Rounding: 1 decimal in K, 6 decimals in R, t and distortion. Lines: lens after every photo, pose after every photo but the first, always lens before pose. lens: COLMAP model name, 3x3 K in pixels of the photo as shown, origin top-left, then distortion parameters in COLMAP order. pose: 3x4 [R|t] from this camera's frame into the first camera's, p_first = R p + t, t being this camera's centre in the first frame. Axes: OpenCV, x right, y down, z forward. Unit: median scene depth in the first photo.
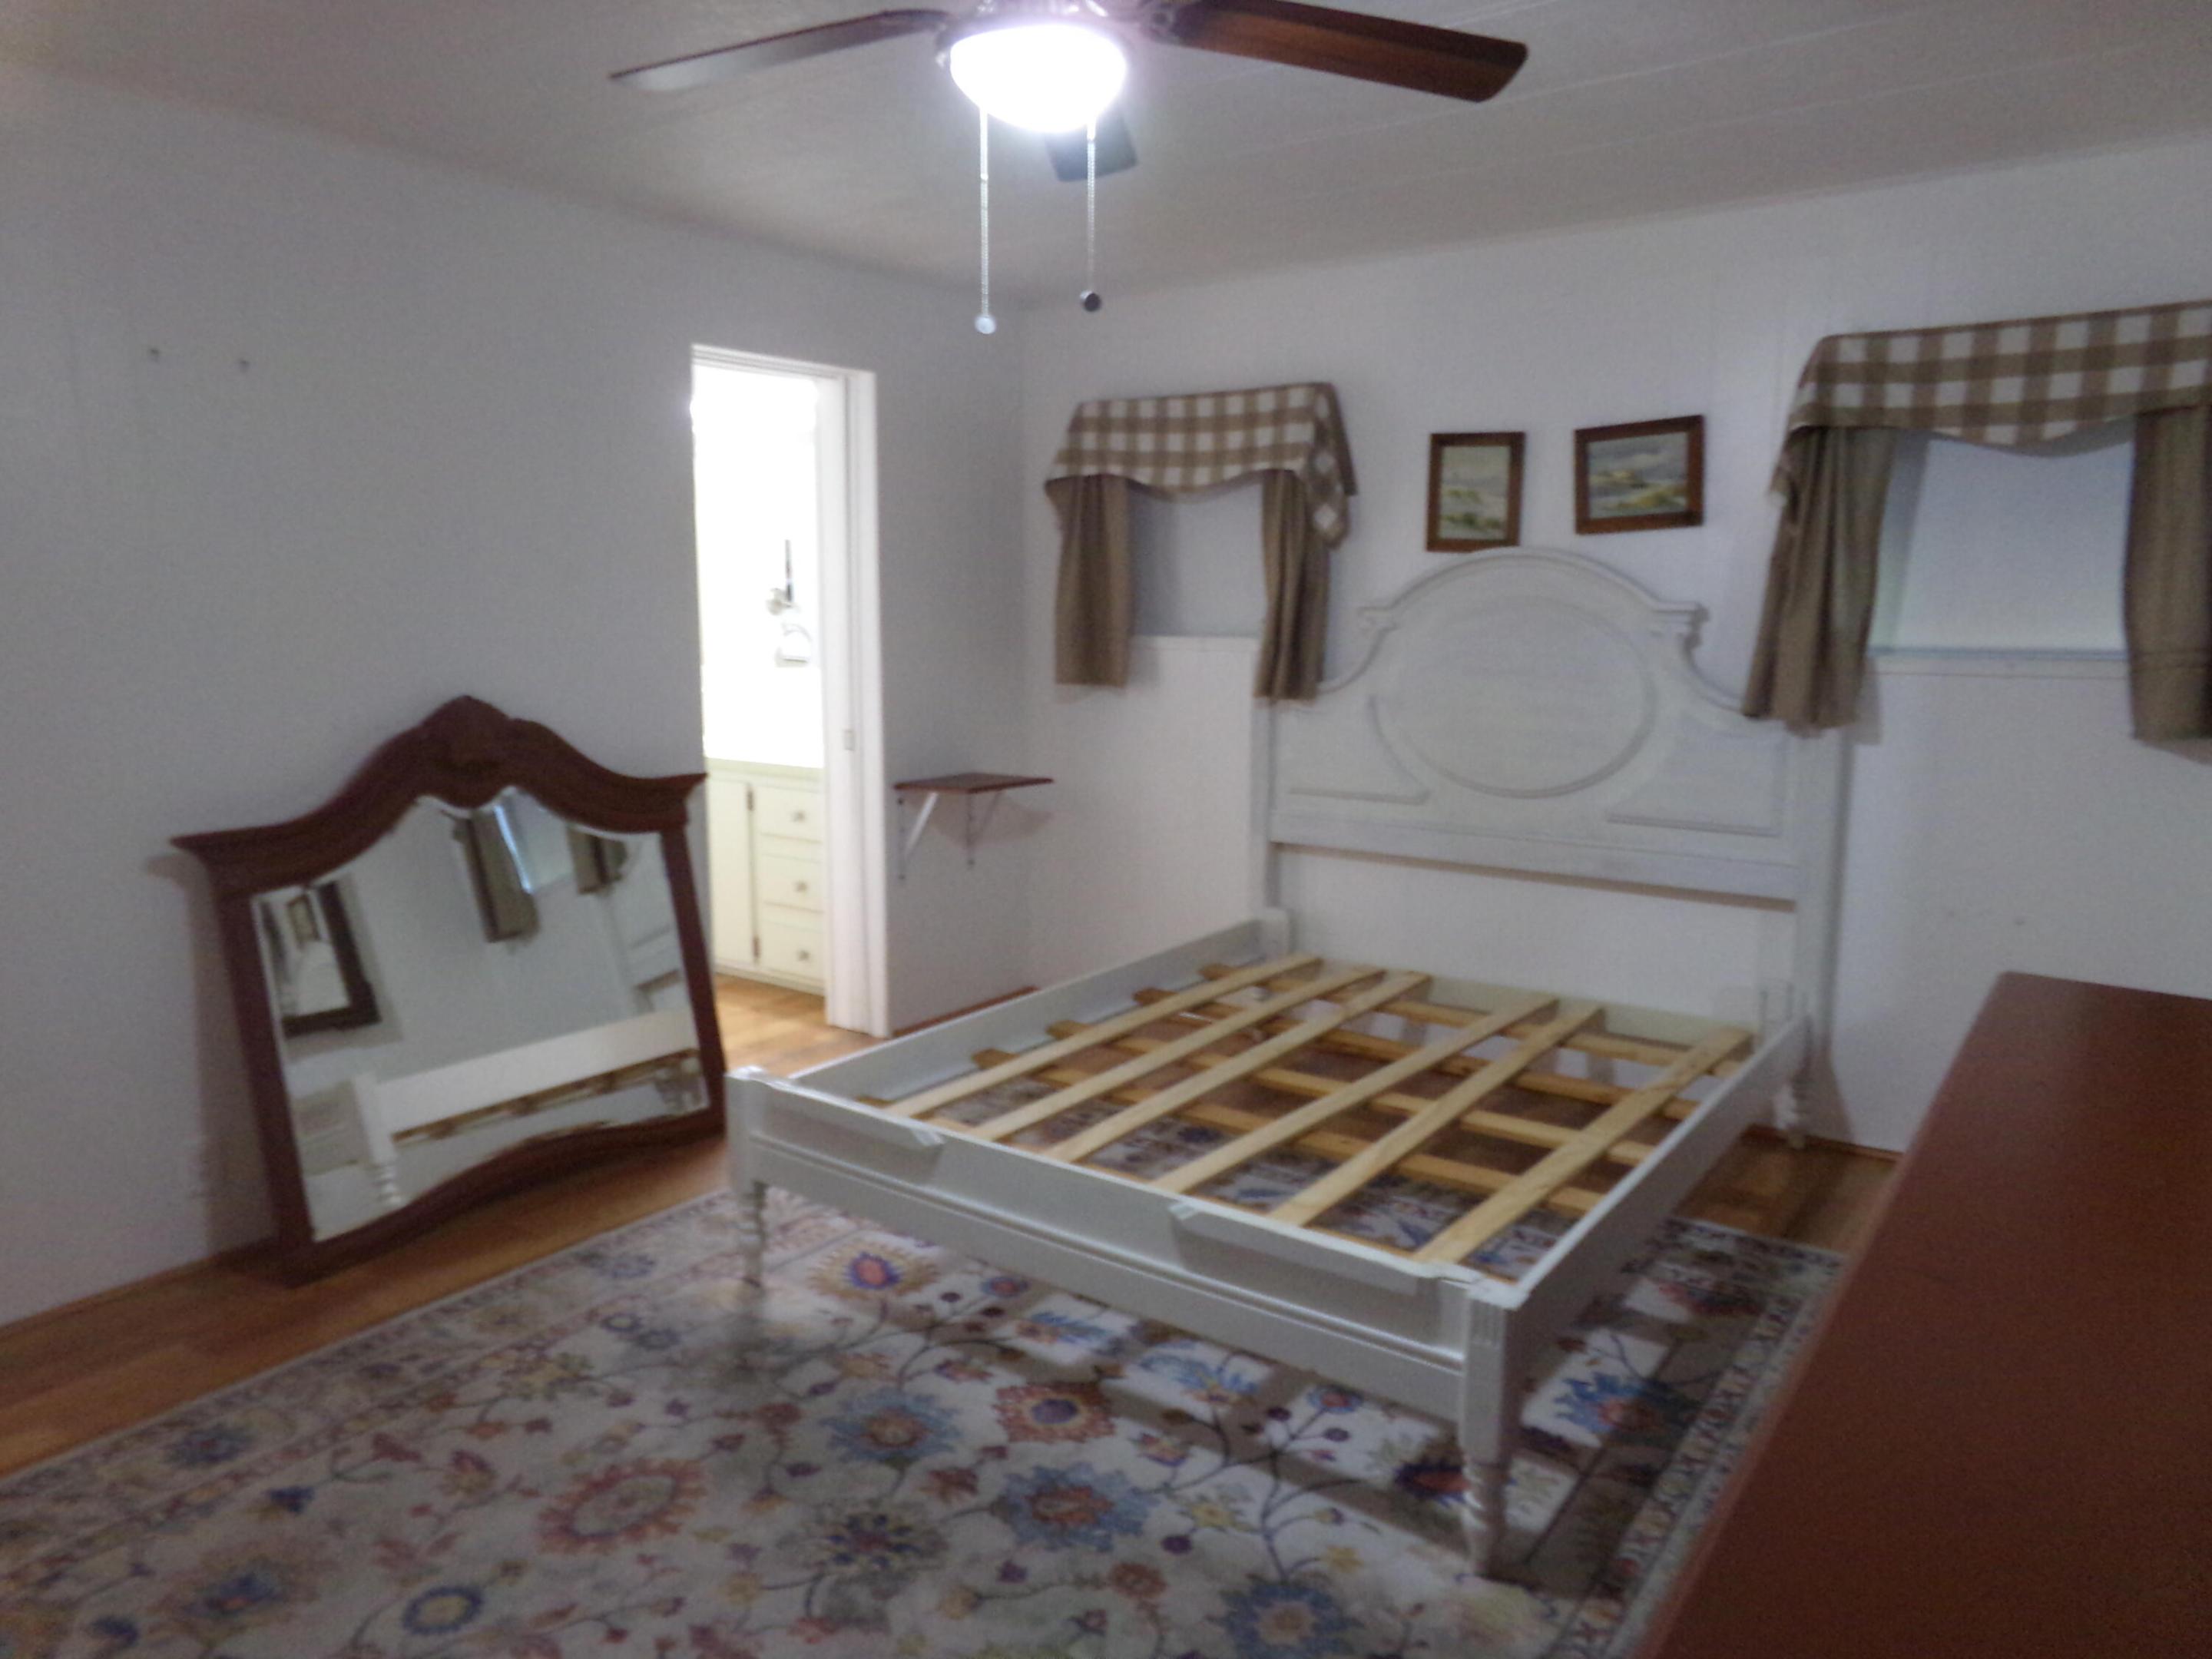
lens RADIAL K [[1505.0, 0, 1062.9], [0, 1505.0, 825.1], [0, 0, 1]] dist [-0.108823, 0.153529]
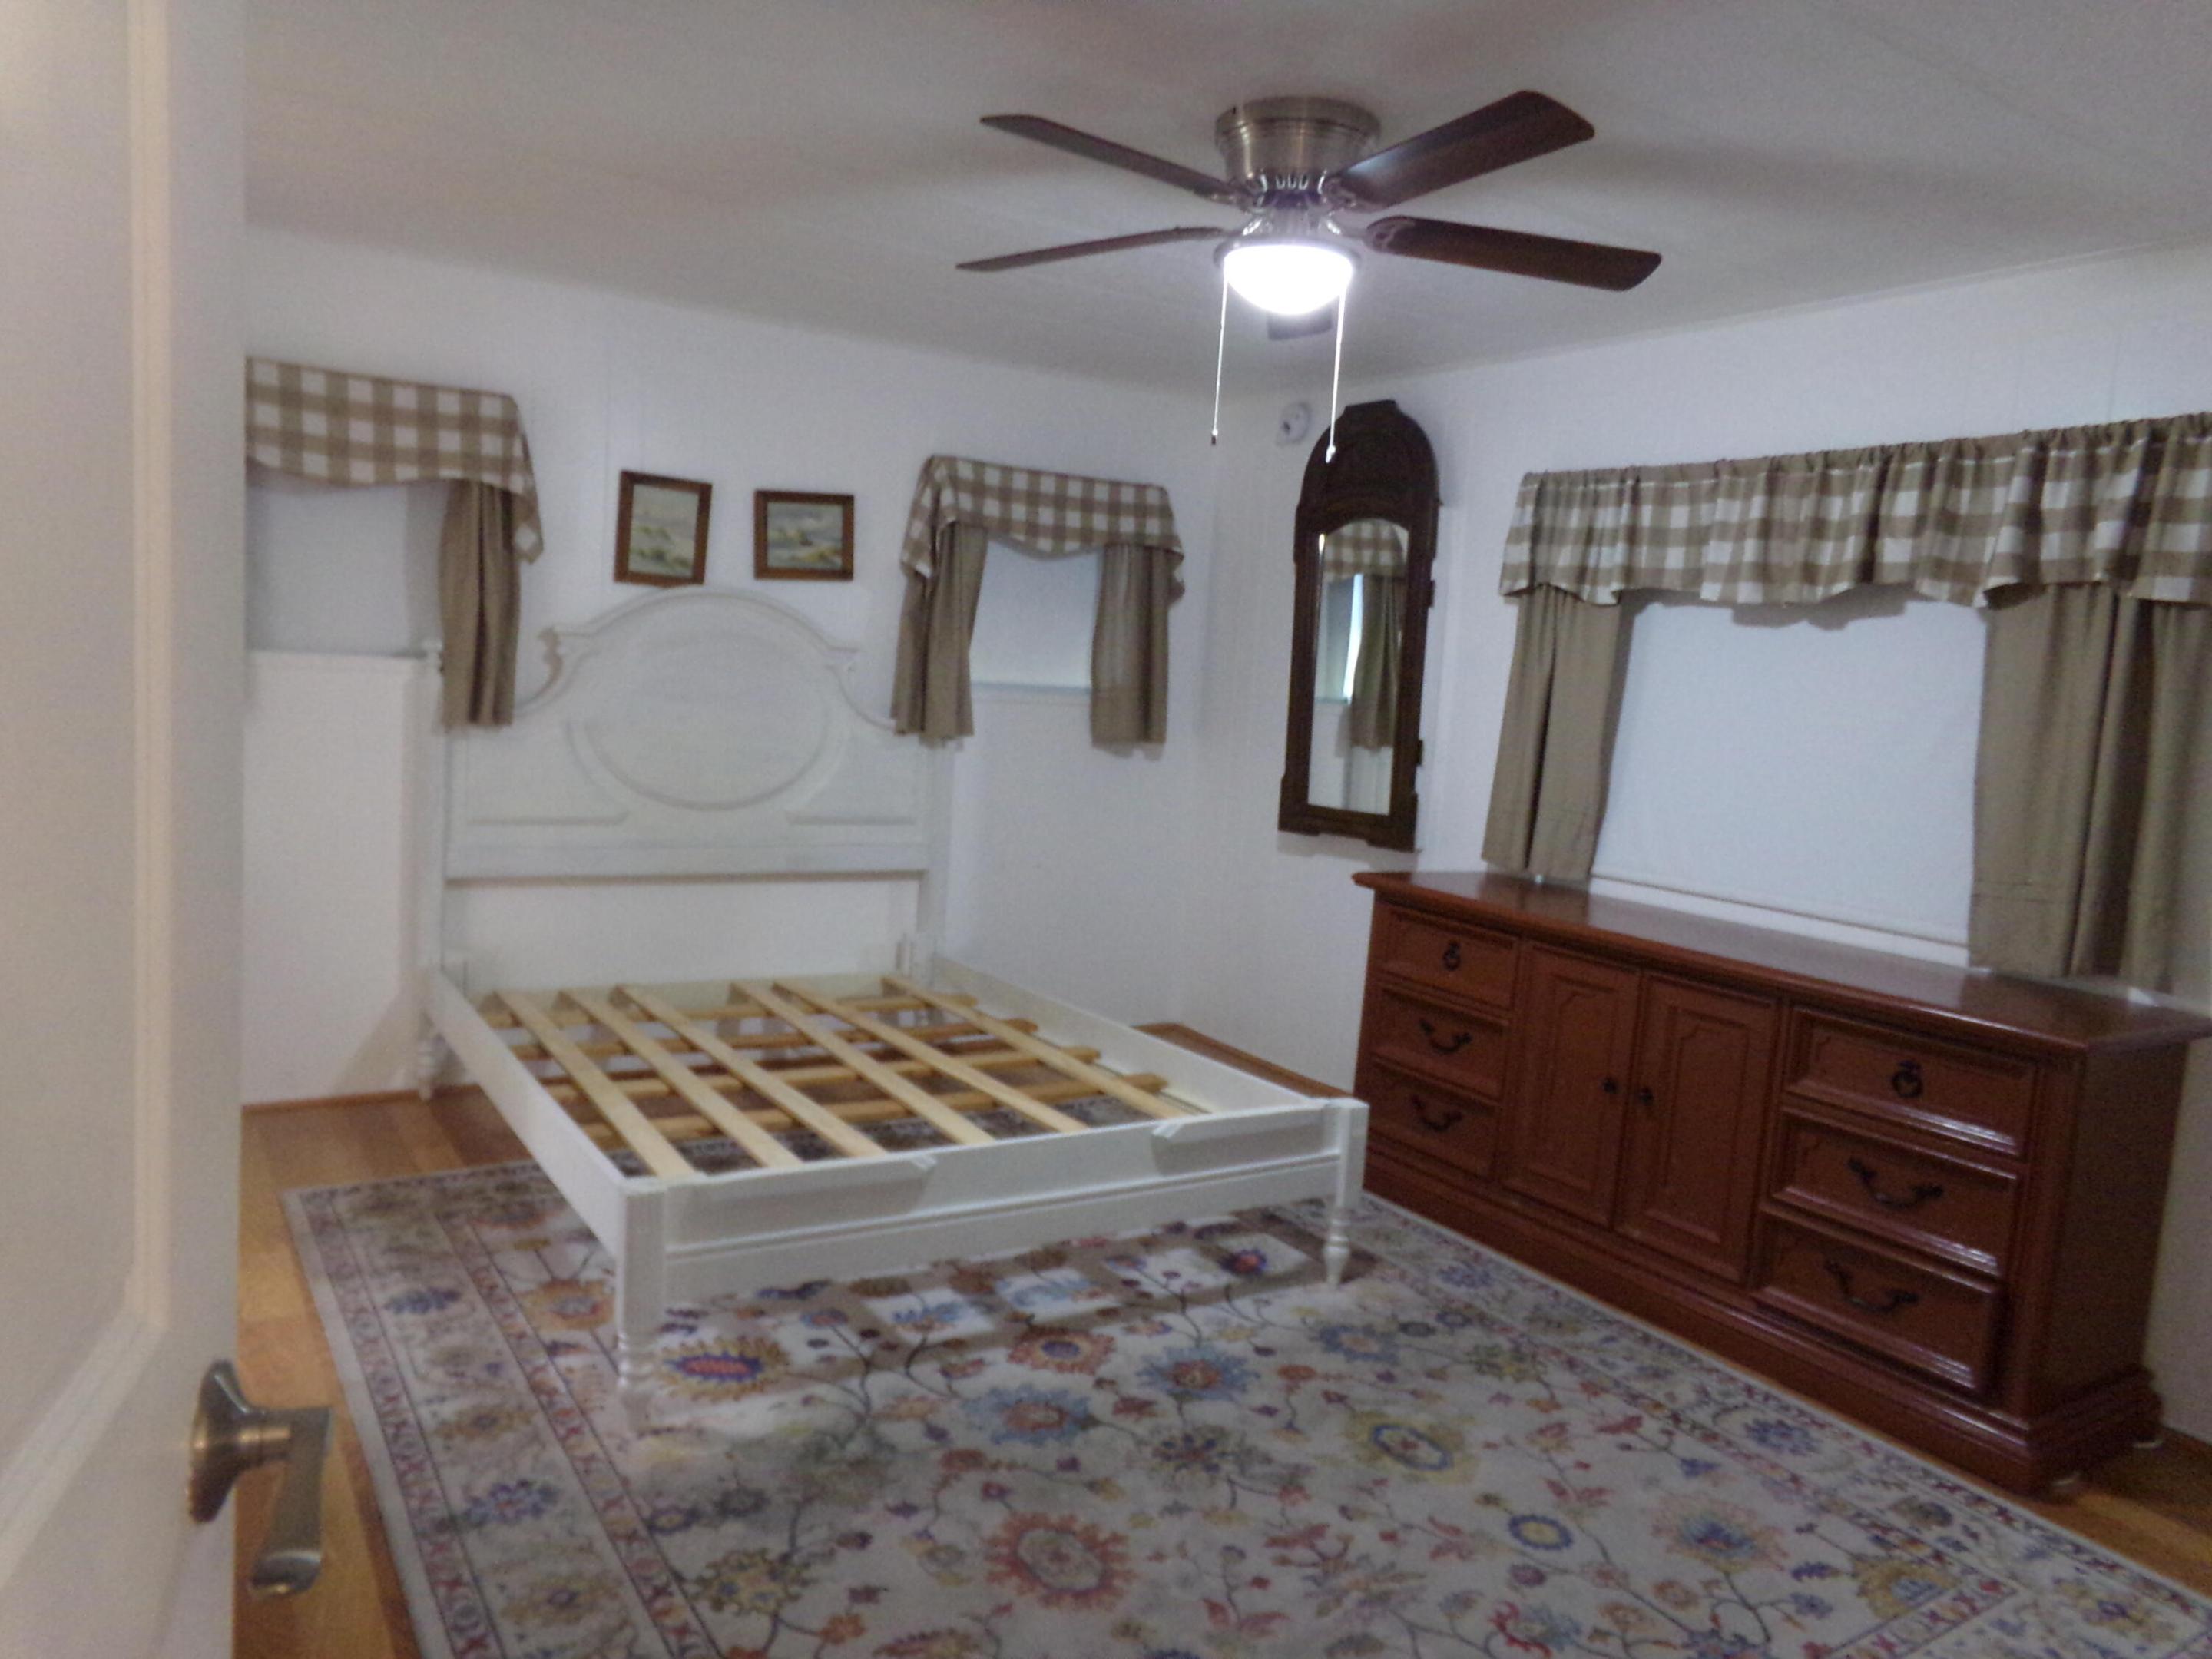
lens RADIAL K [[1538.0, 0, 1111.4], [0, 1538.0, 825.6], [0, 0, 1]] dist [-0.075807, 0.127473]
pose [[0.349481, -0.079557, 0.933560, -0.852148], [0.076450, 0.995487, 0.056215, -0.062561], [-0.933819, 0.051725, 0.353986, 0.409204]]
